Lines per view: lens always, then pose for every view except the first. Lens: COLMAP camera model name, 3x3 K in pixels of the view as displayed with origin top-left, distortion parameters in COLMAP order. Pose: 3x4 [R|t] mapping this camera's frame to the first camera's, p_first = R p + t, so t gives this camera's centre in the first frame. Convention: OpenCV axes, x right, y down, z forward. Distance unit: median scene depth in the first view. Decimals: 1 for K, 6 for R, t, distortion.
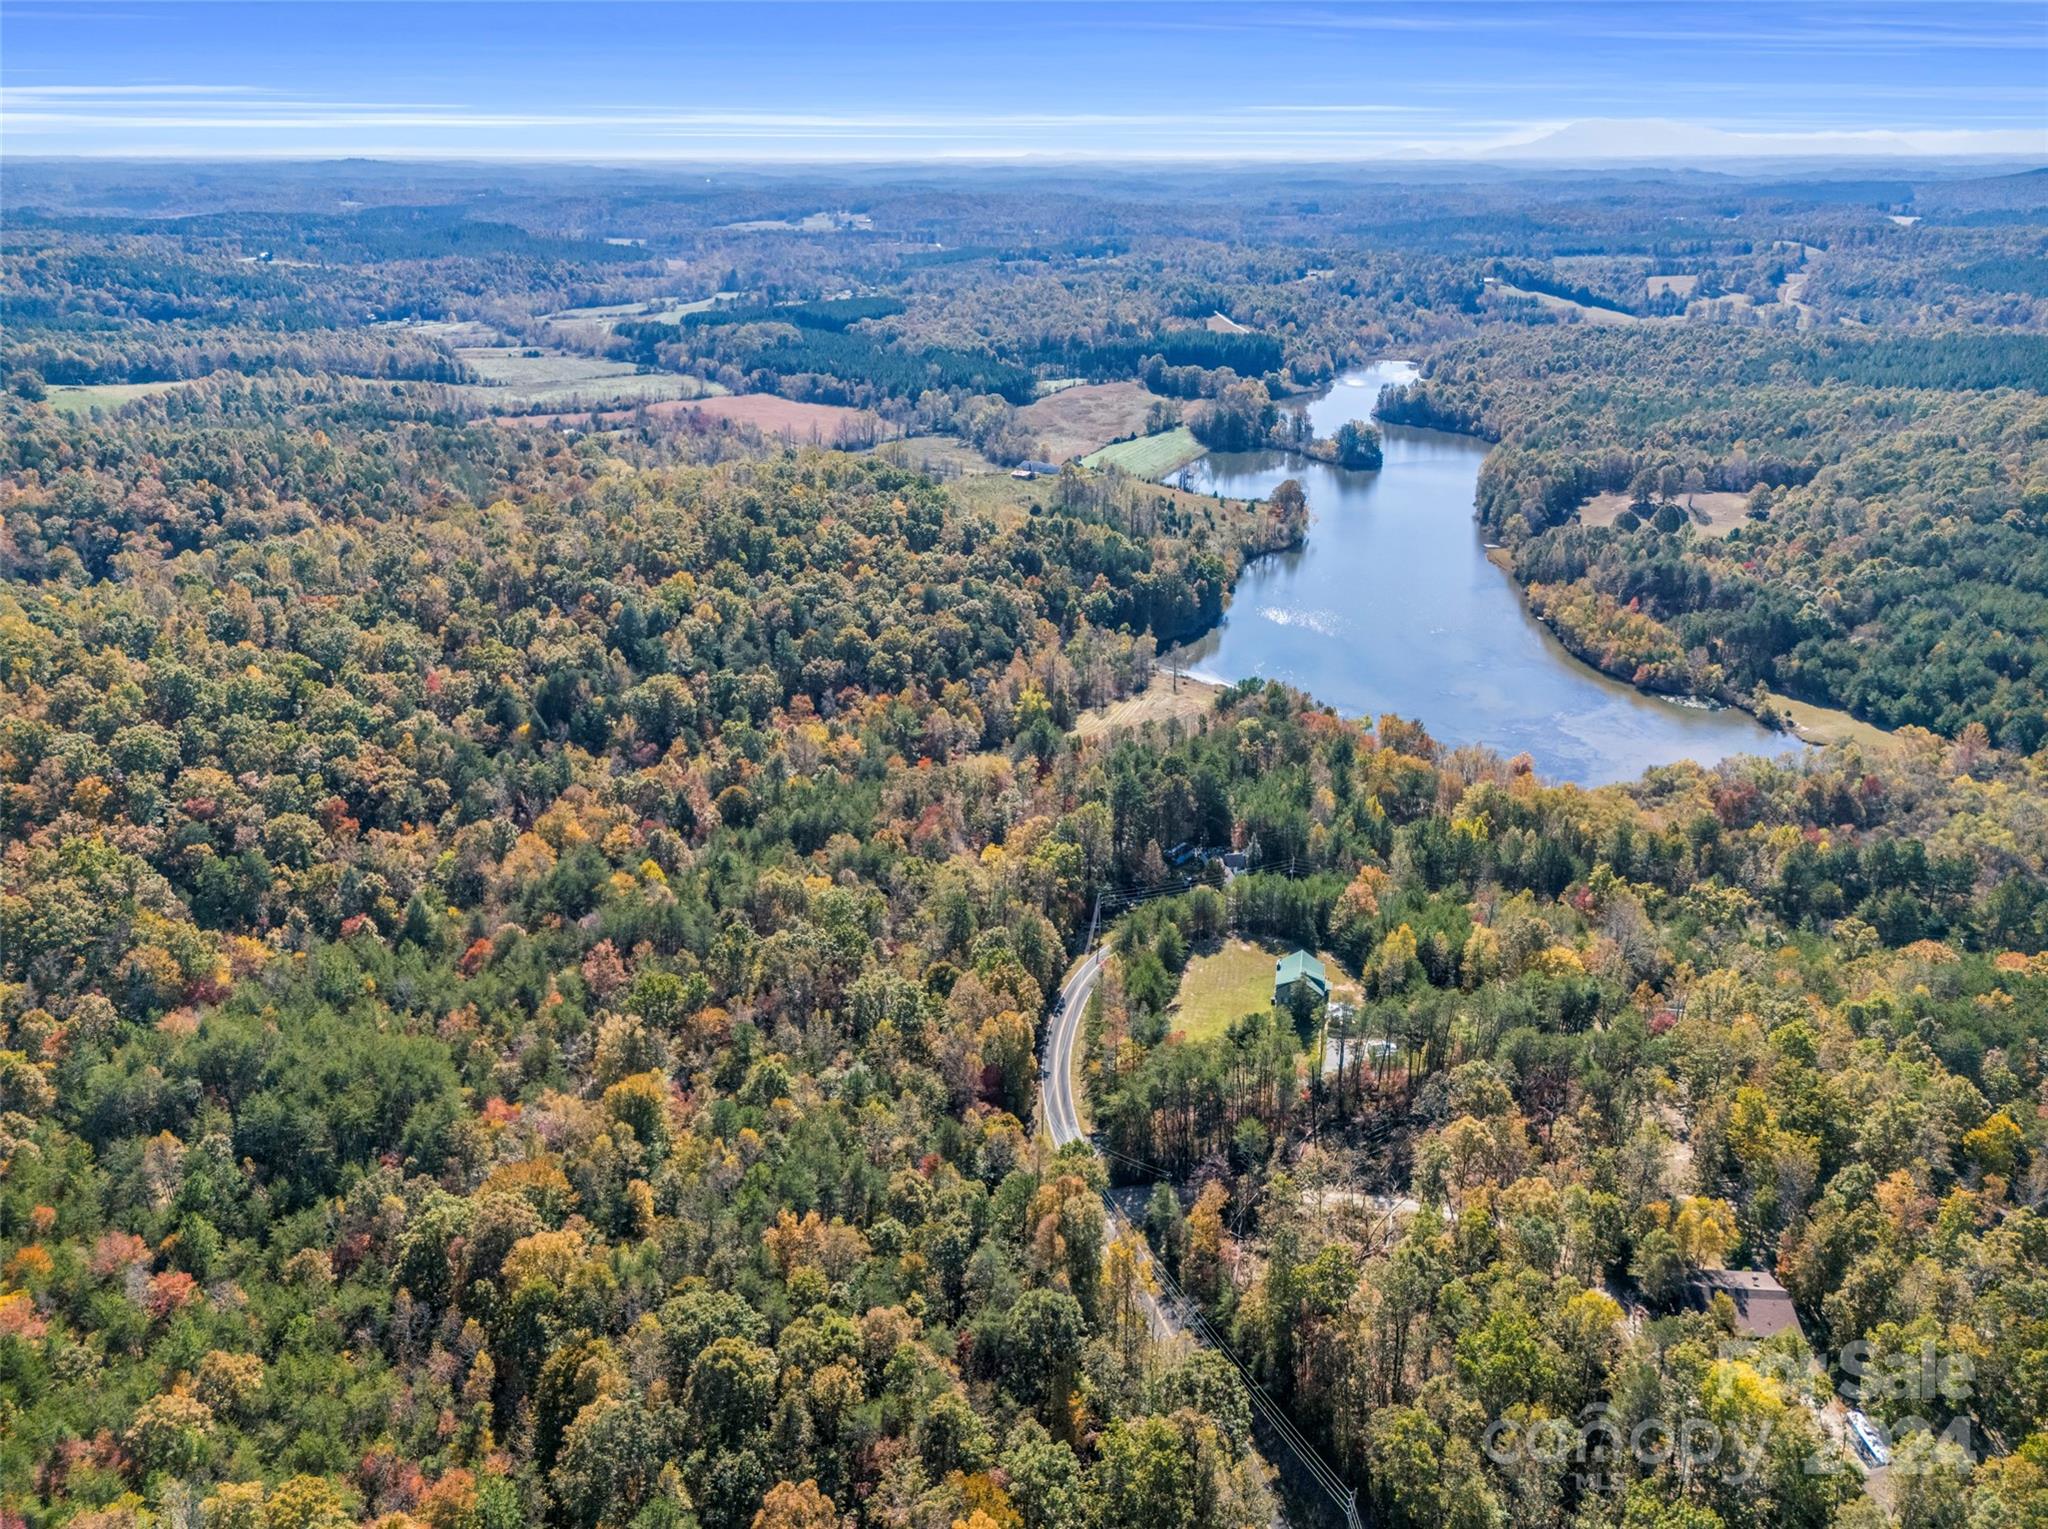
lens RADIAL K [[1536.4, 0, 1018.8], [0, 1536.4, 779.0], [0, 0, 1]] dist [0.065724, -0.059534]
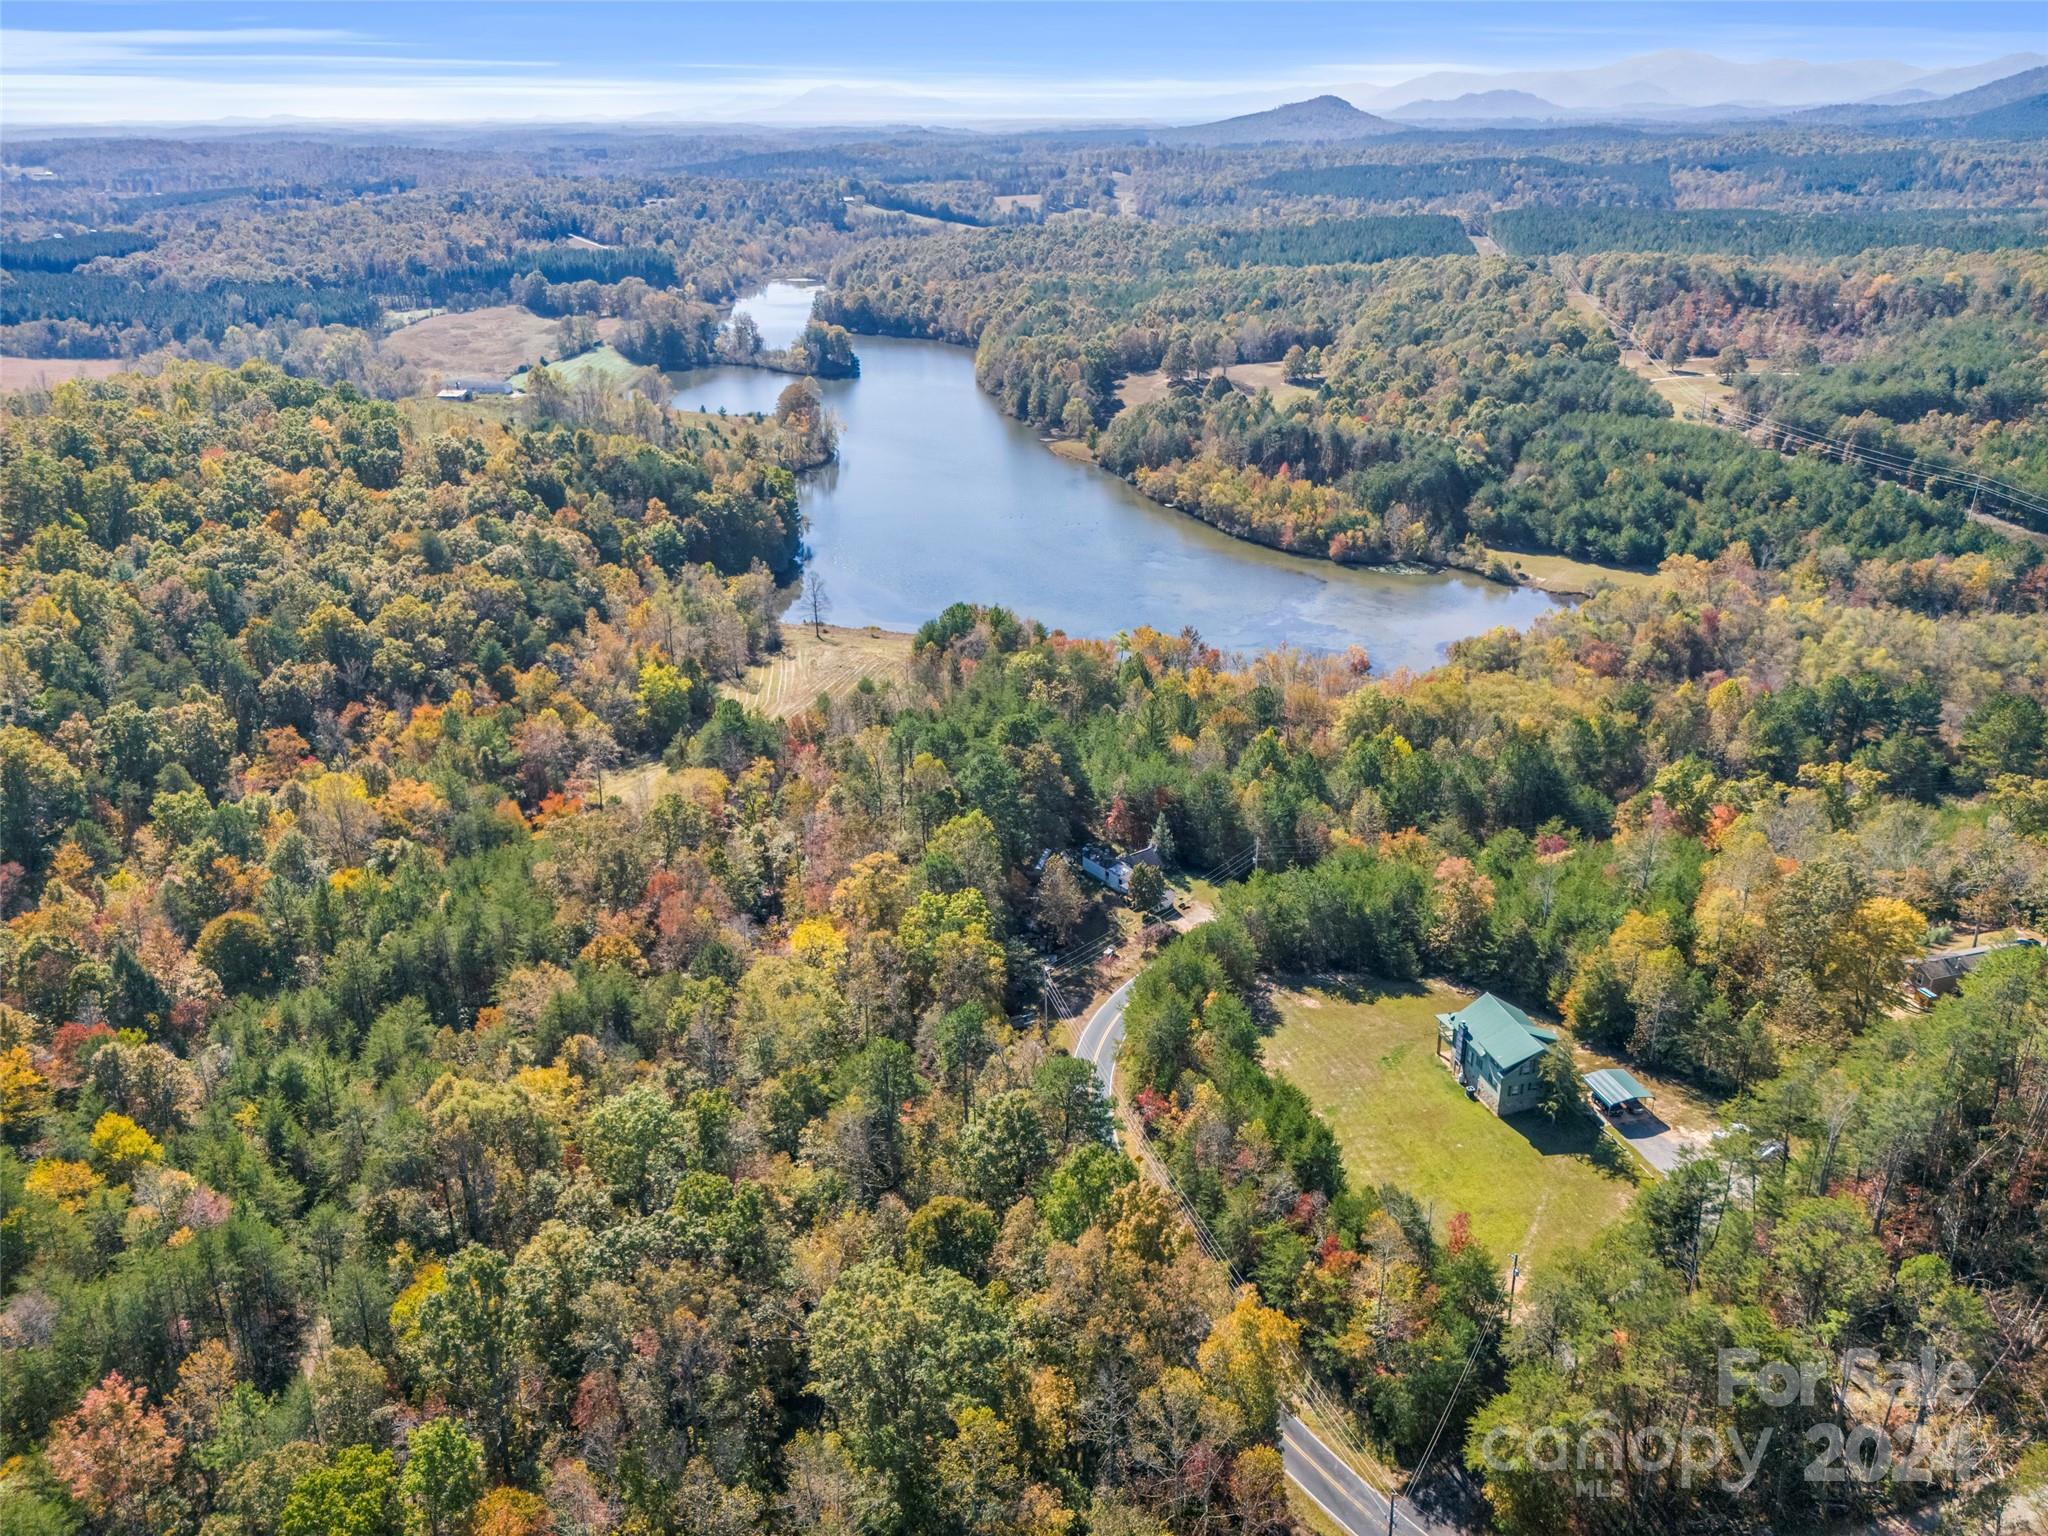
lens RADIAL K [[1536.4, 0, 1018.6], [0, 1536.4, 776.9], [0, 0, 1]] dist [0.065724, -0.059534]
pose [[0.901277, -0.176448, 0.395685, -0.102783], [0.171372, 0.984014, 0.048458, -0.014259], [-0.397909, 0.024136, 0.917107, 0.296767]]
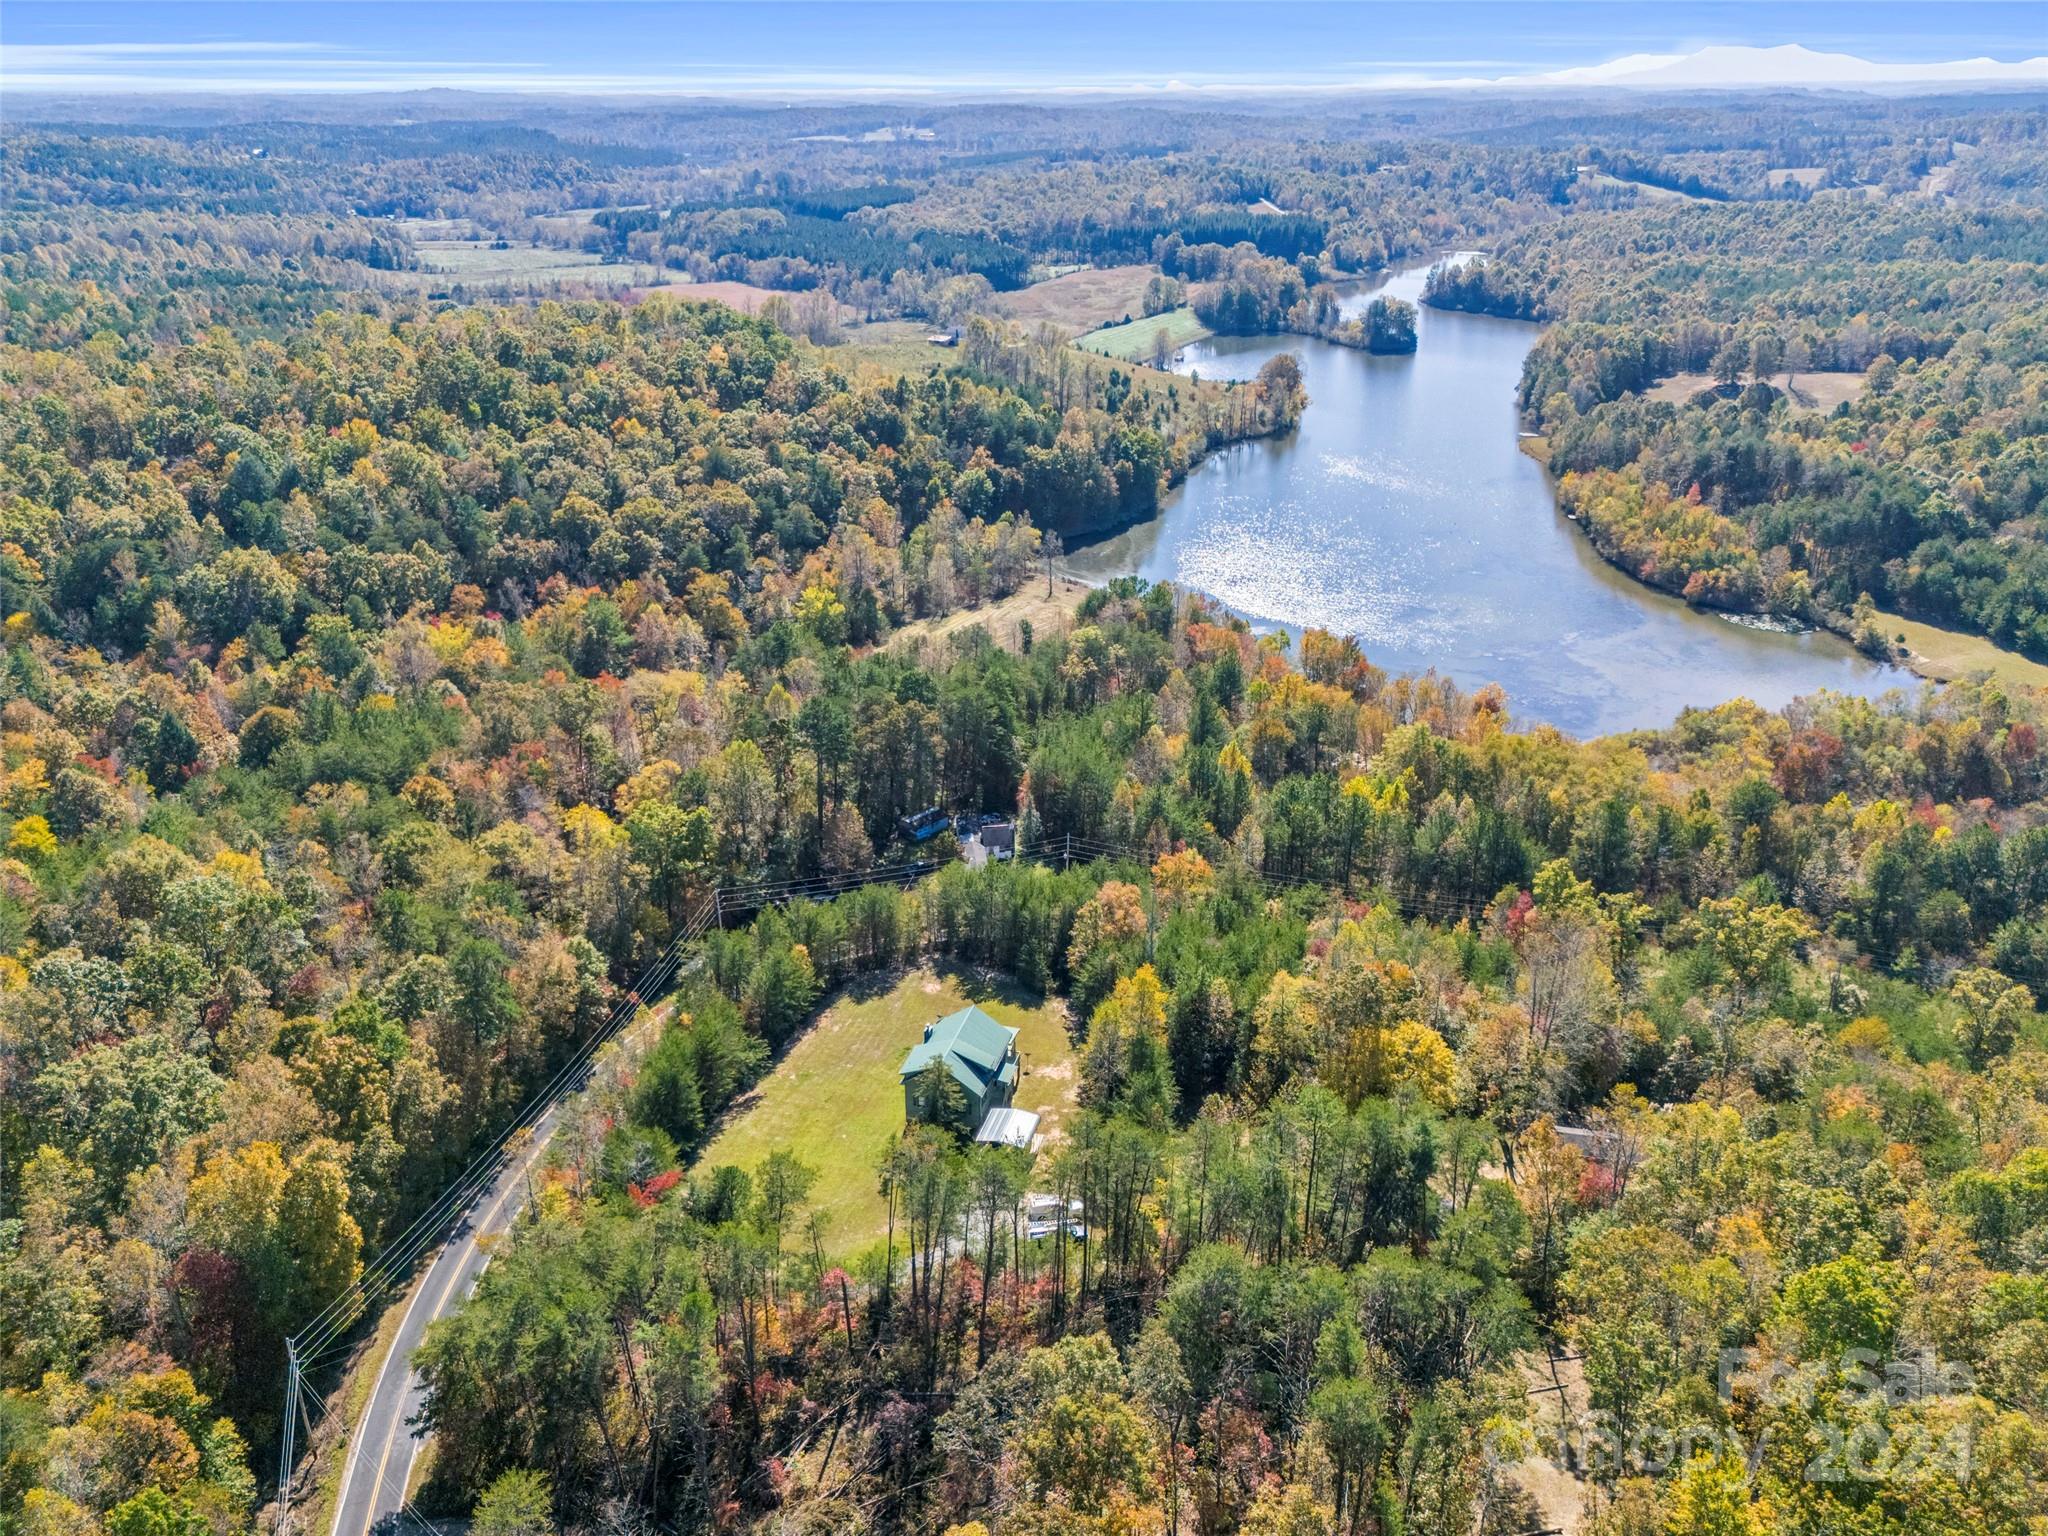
lens RADIAL K [[1536.4, 0, 1032.0], [0, 1536.4, 780.0], [0, 0, 1]] dist [0.065724, -0.059534]
pose [[0.998220, 0.020936, -0.055841, 0.129776], [-0.019123, 0.999279, 0.032803, 0.005711], [0.056488, -0.031676, 0.997901, 0.246804]]
